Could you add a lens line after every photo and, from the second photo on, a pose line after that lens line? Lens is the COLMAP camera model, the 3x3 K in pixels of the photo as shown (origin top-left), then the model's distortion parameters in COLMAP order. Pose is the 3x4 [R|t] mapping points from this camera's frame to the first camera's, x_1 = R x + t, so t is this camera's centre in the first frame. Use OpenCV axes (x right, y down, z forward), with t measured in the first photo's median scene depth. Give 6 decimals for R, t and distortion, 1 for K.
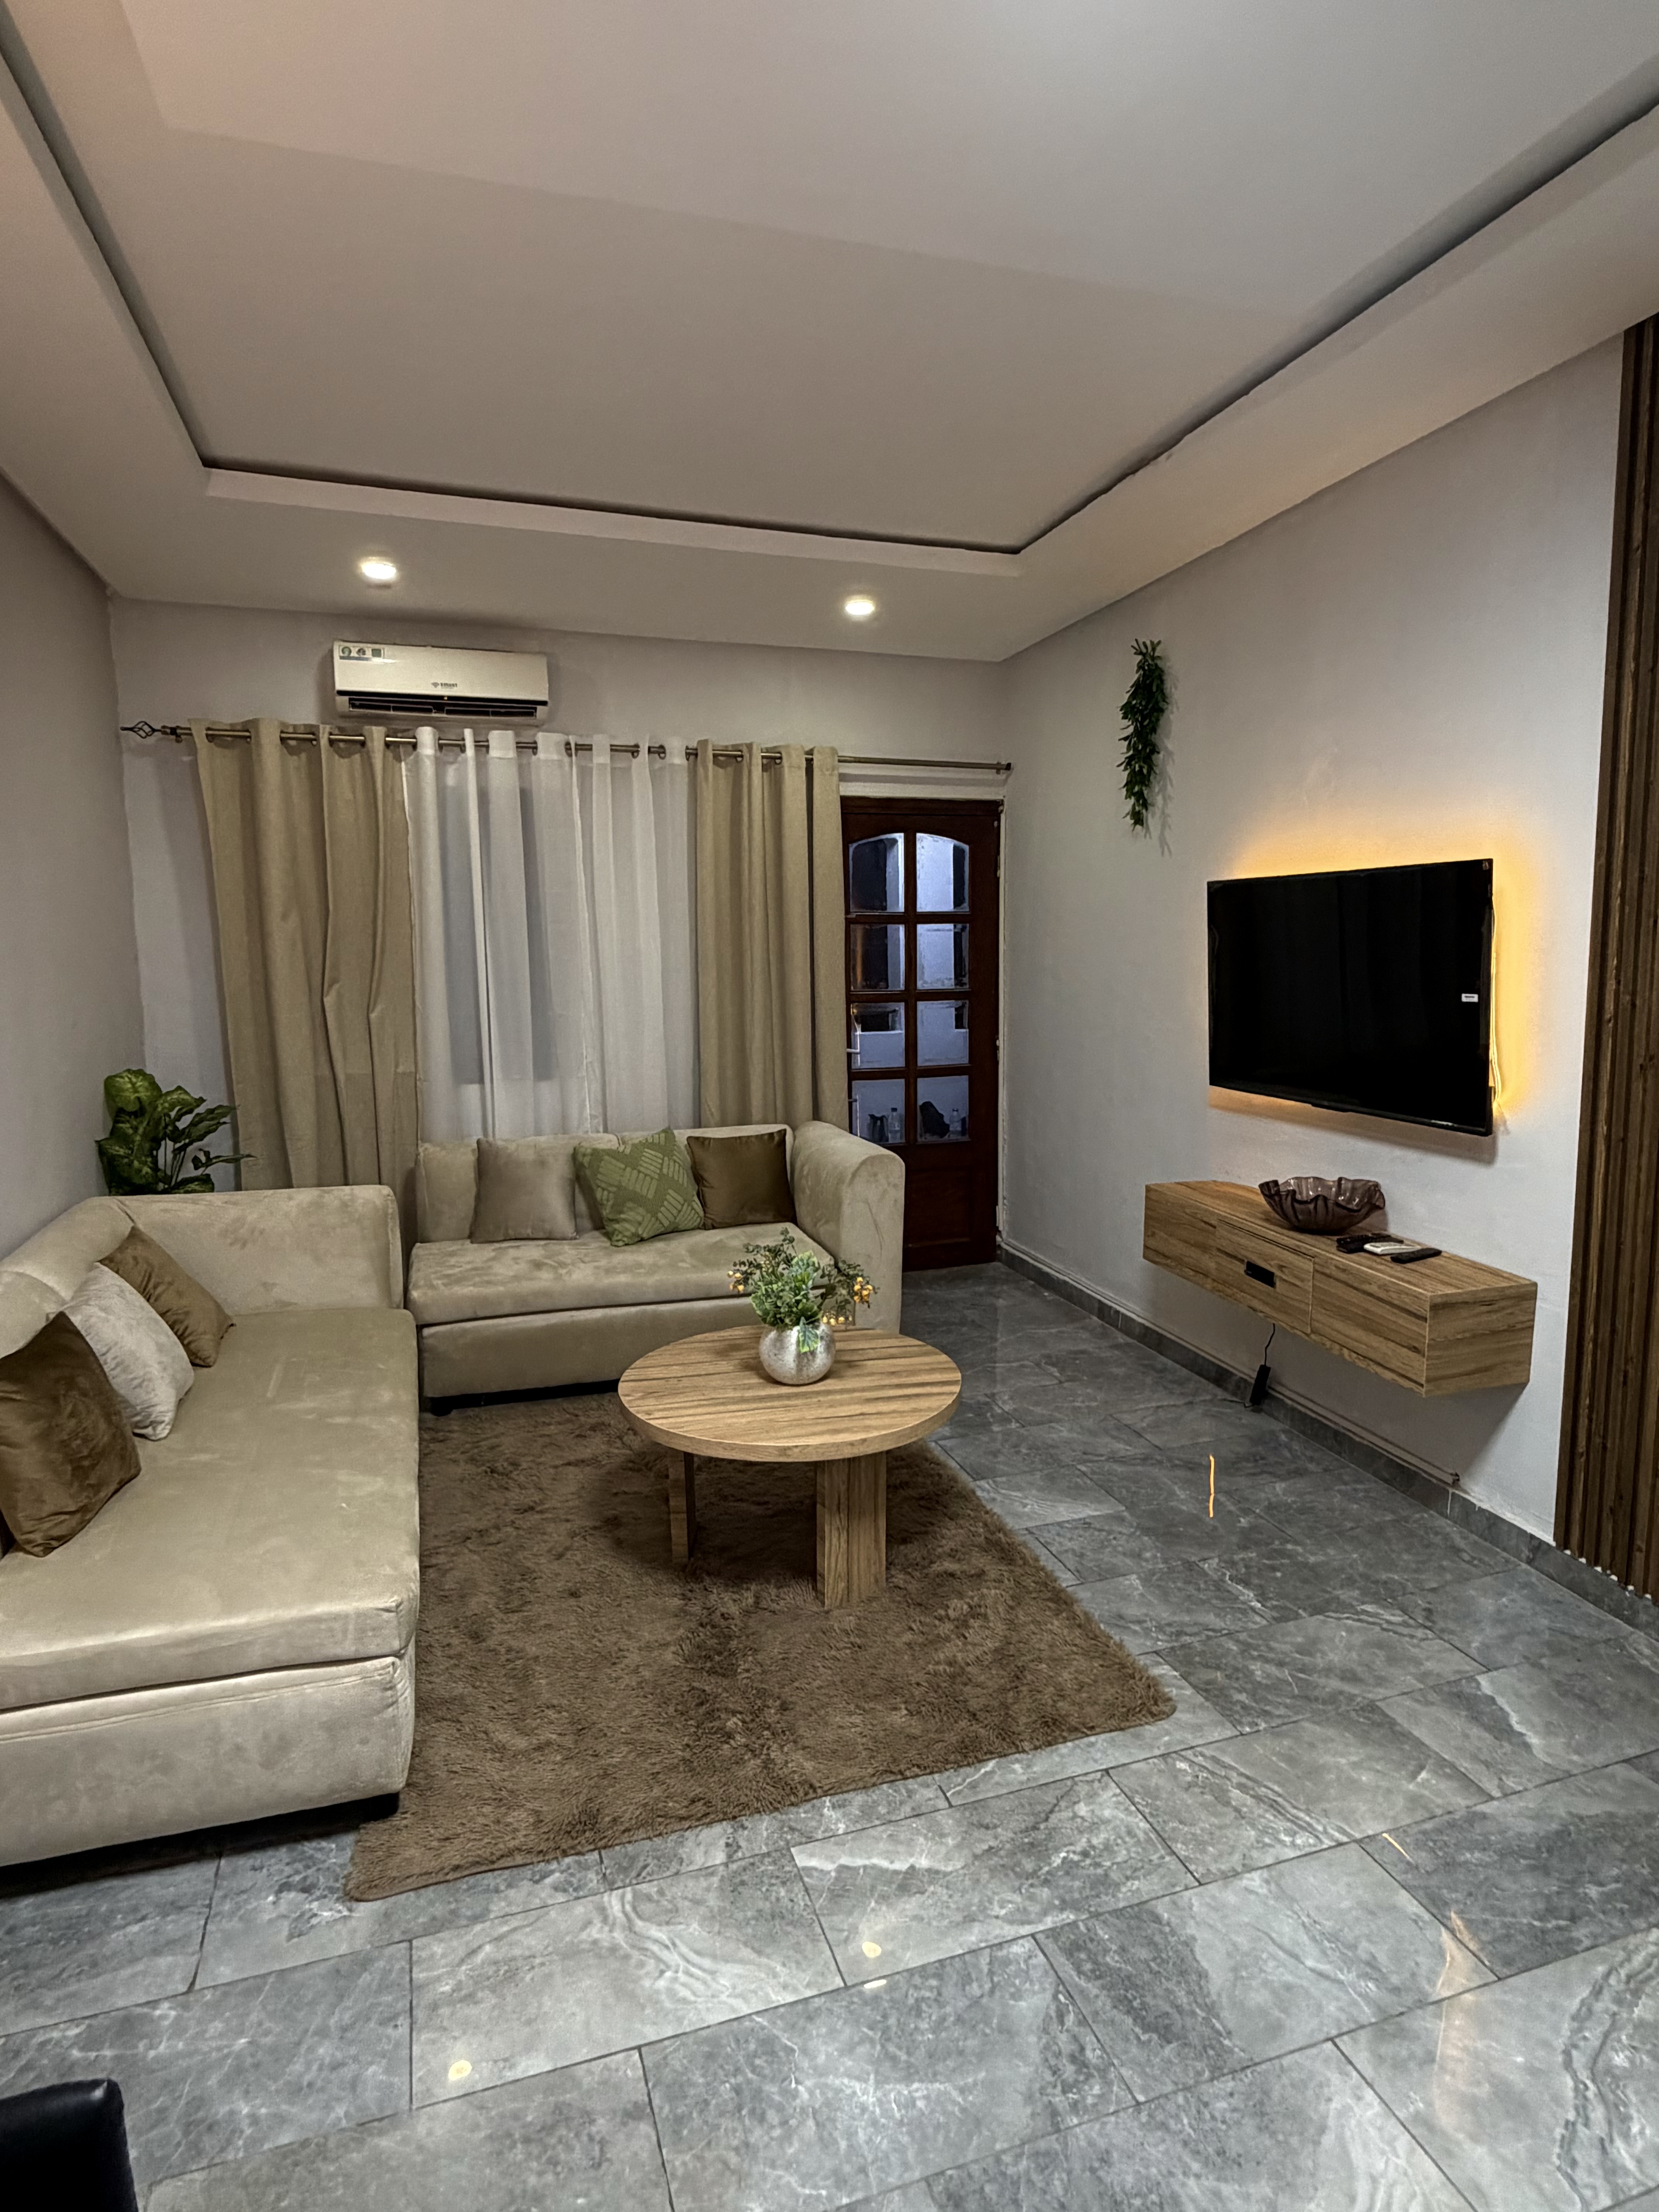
lens RADIAL K [[1233.9, 0, 829.5], [0, 1233.9, 1106.0], [0, 0, 1]] dist [-0.001710, -0.000996]
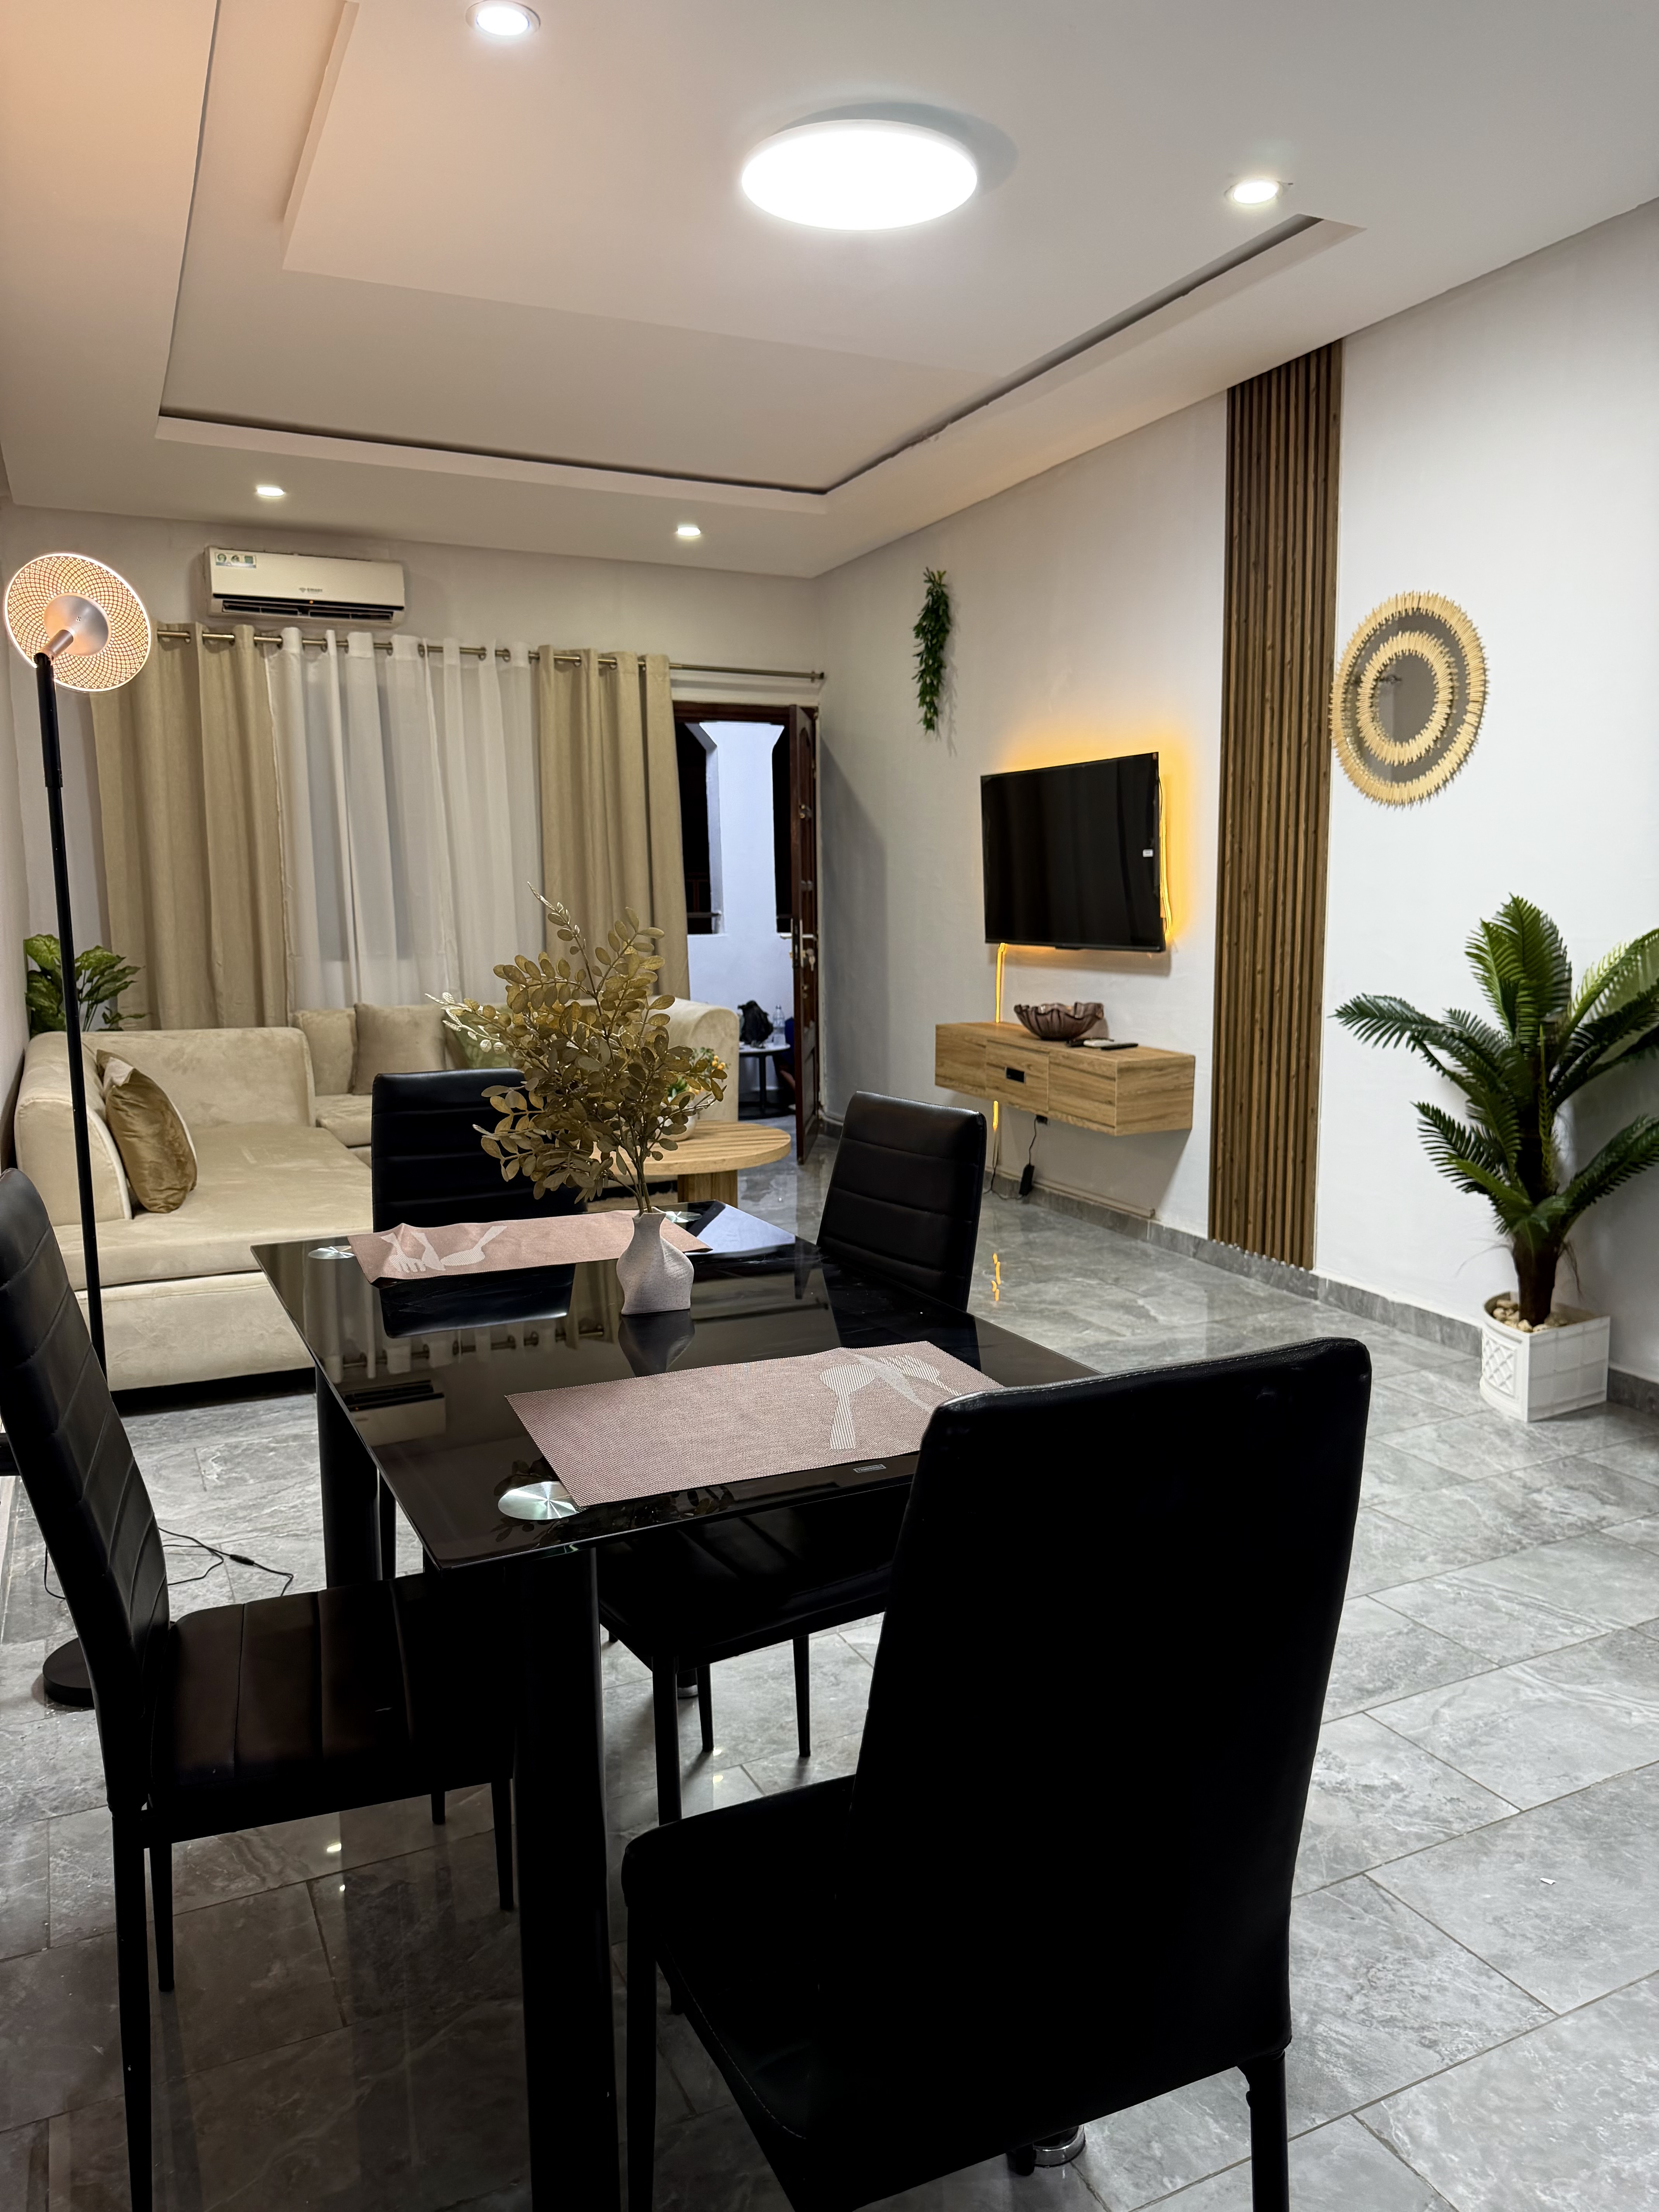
lens RADIAL K [[1521.0, 0, 825.2], [0, 1521.0, 1119.5], [0, 0, 1]] dist [0.150210, -0.327609]
pose [[0.990665, -0.020424, 0.134781, -0.069171], [0.017797, 0.999628, 0.020663, 0.142896], [-0.135153, -0.018071, 0.990660, -0.565554]]
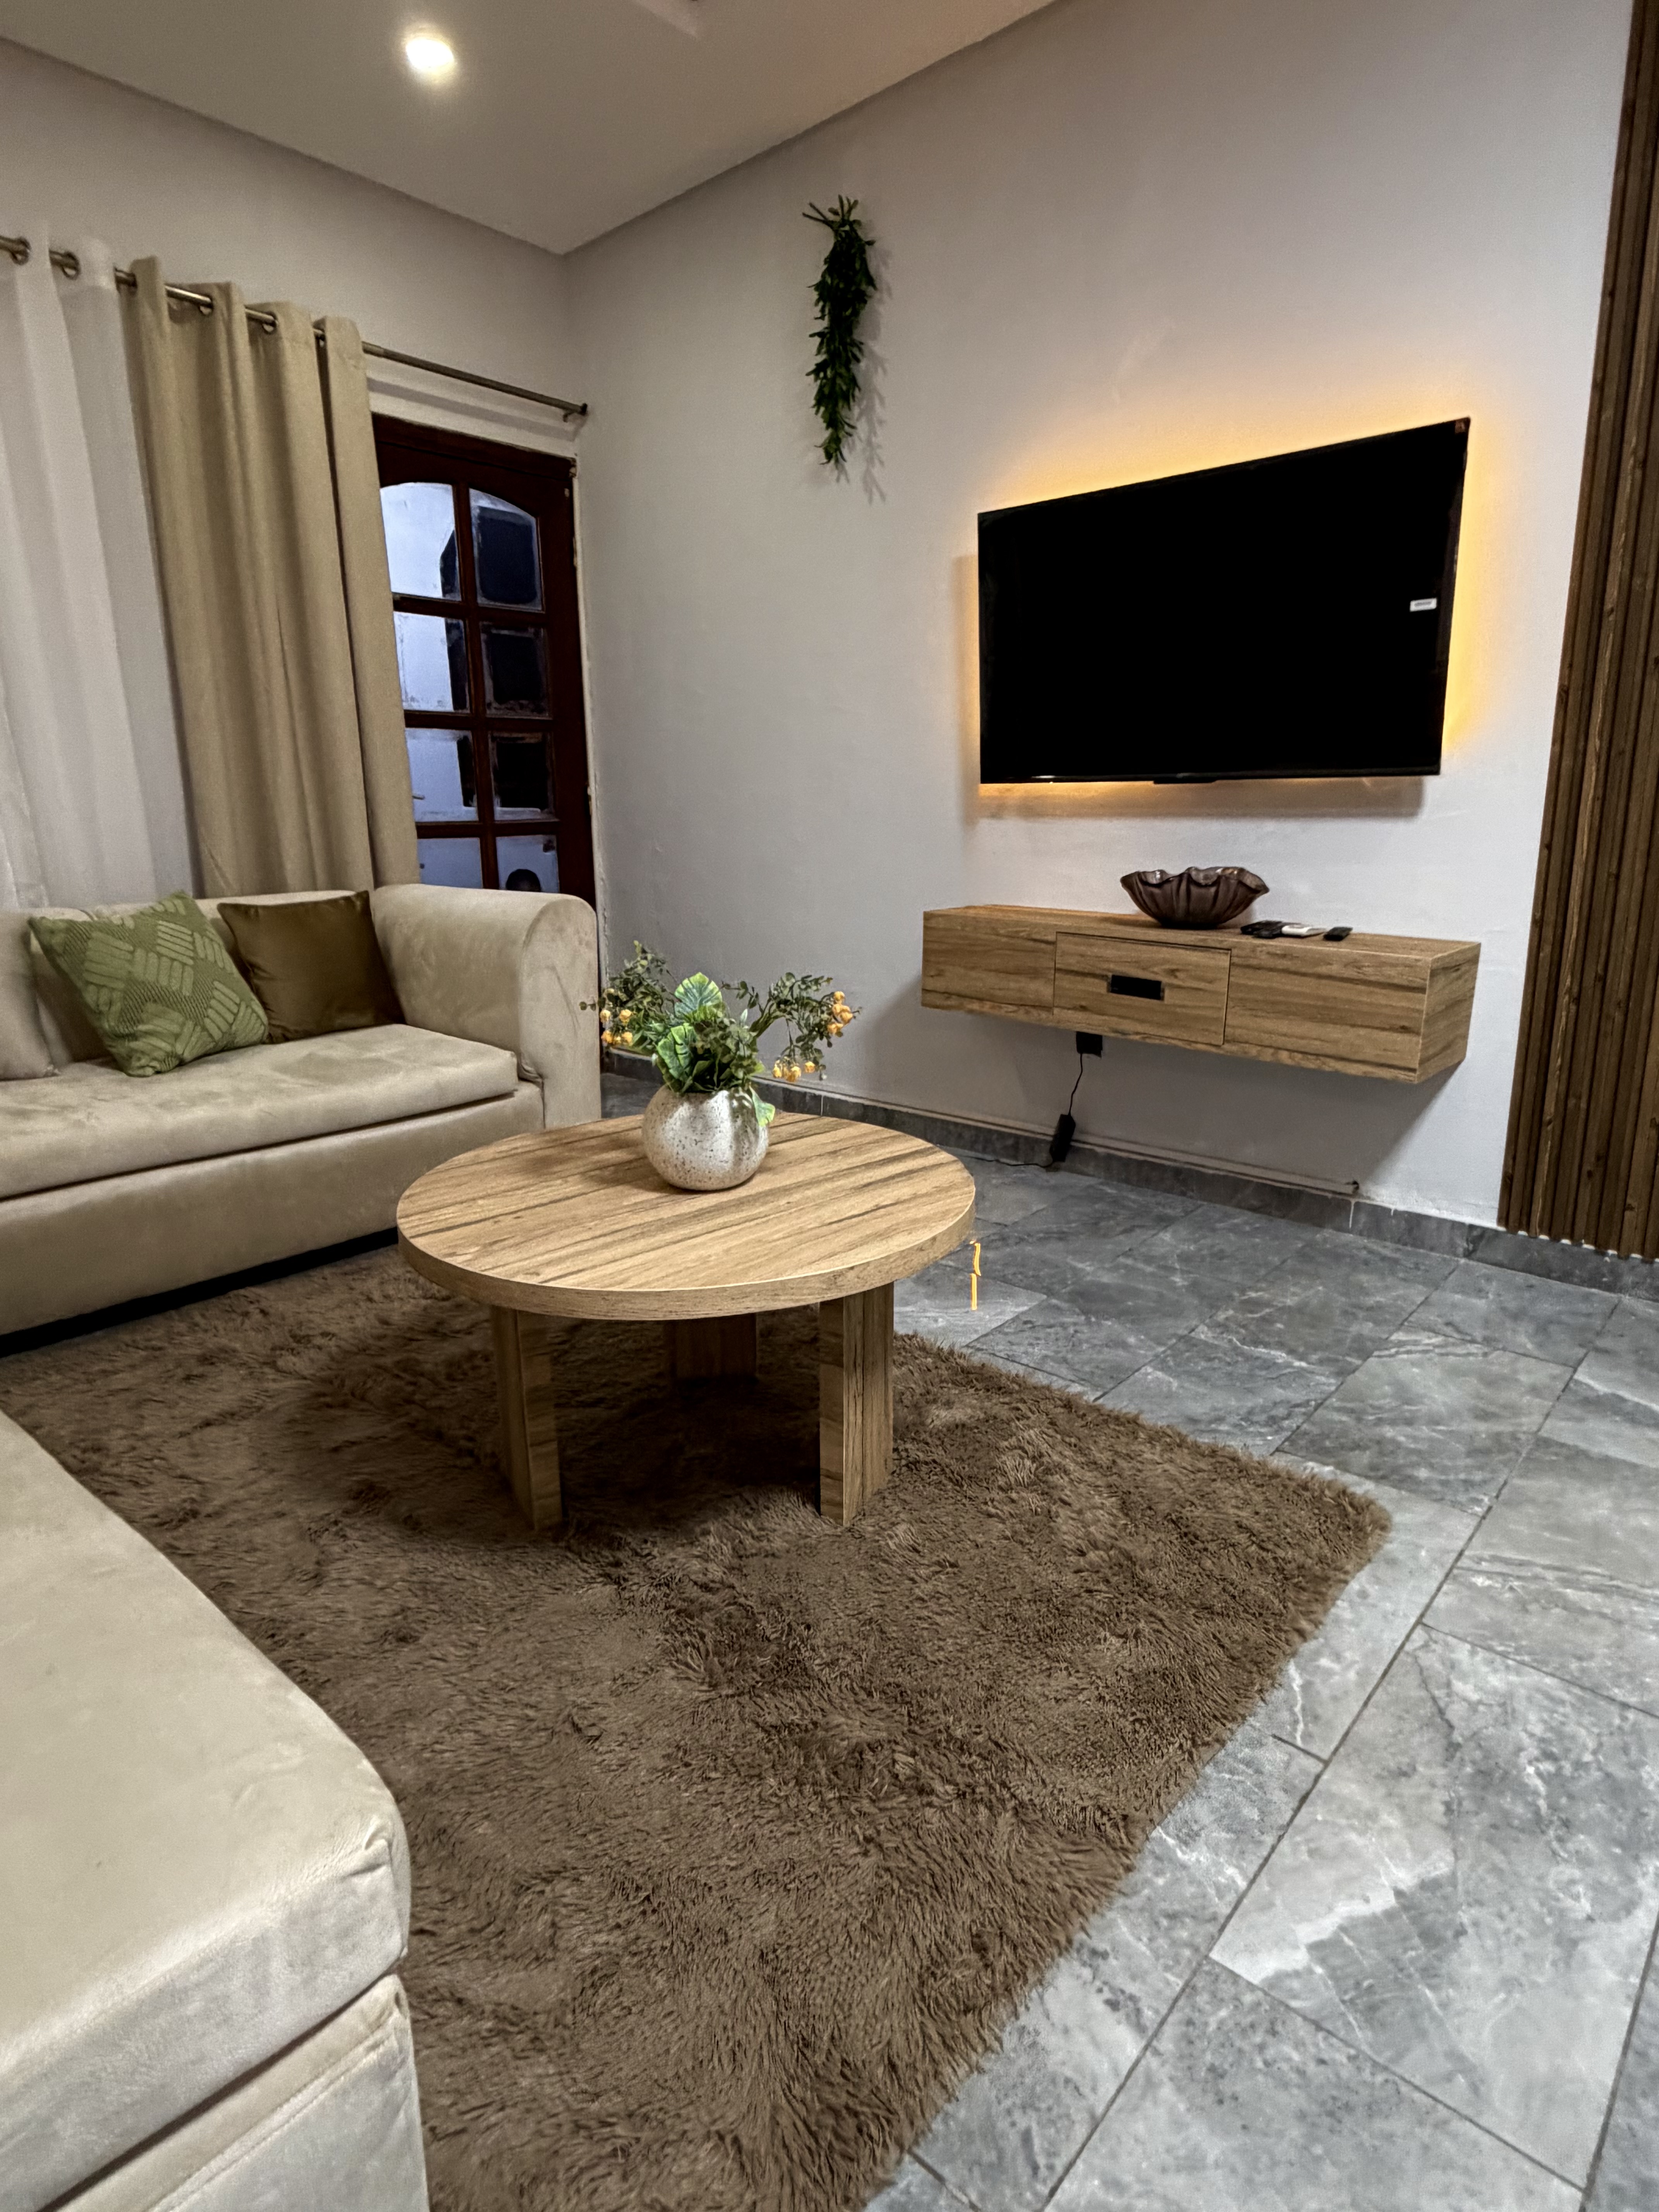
lens RADIAL K [[1233.9, 0, 829.5], [0, 1233.9, 1106.0], [0, 0, 1]] dist [-0.001710, -0.000996]
pose [[0.863014, -0.122531, 0.490095, -0.228315], [0.069252, 0.989675, 0.125486, 0.095491], [-0.500411, -0.074356, 0.862589, 0.383417]]
